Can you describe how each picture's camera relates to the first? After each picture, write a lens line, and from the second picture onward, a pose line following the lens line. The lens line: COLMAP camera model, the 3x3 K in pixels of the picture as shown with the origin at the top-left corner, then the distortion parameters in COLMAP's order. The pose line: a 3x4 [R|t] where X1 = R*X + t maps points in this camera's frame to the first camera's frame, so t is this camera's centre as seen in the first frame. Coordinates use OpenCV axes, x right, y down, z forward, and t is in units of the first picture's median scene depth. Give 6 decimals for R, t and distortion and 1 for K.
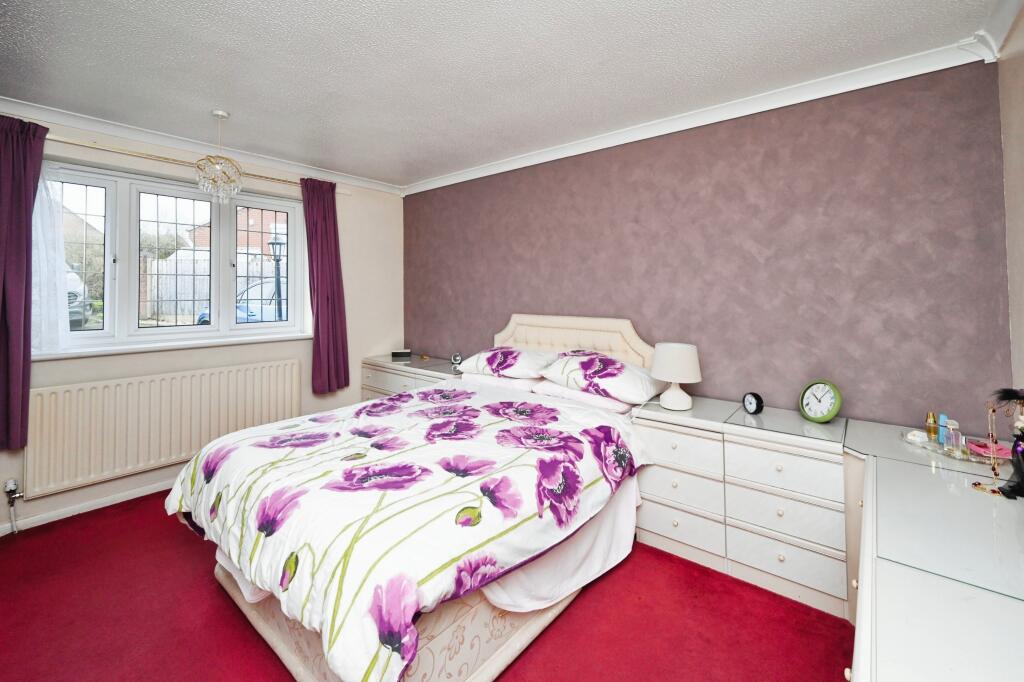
lens RADIAL K [[432.5, 0, 511.4], [0, 432.5, 304.7], [0, 0, 1]] dist [0.001769, 0.000261]
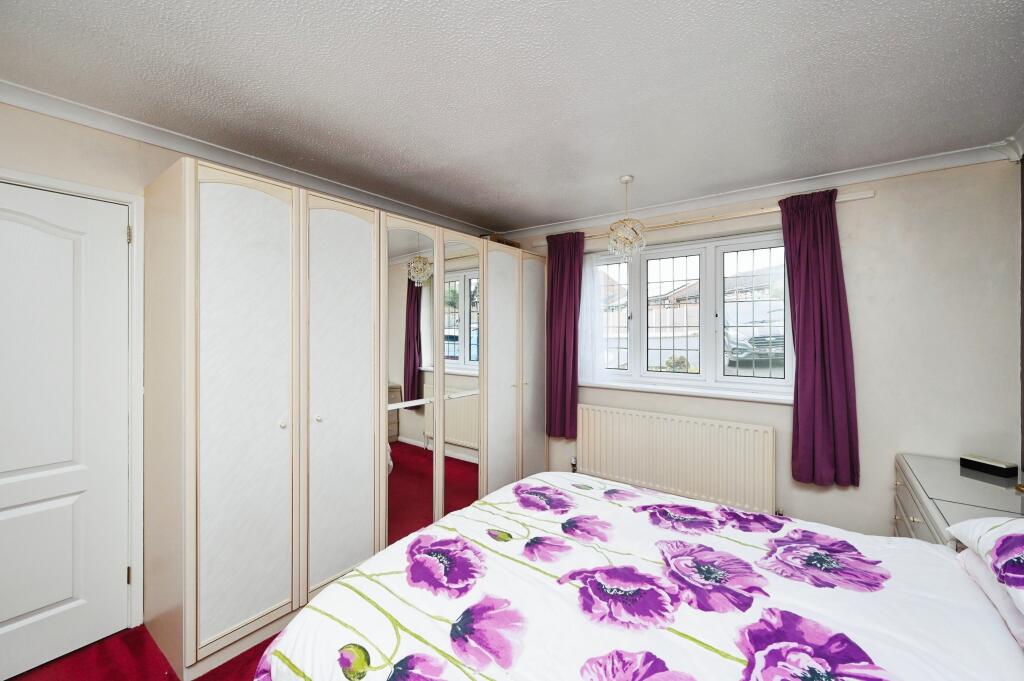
lens RADIAL K [[410.9, 0, 512.0], [0, 410.9, 340.5], [0, 0, 1]] dist [-0.000001, 0.000062]
pose [[0.054972, 0.018600, -0.998315, 0.337613], [-0.026202, 0.999509, 0.017179, -0.050772], [0.998144, 0.025214, 0.055432, 0.656612]]
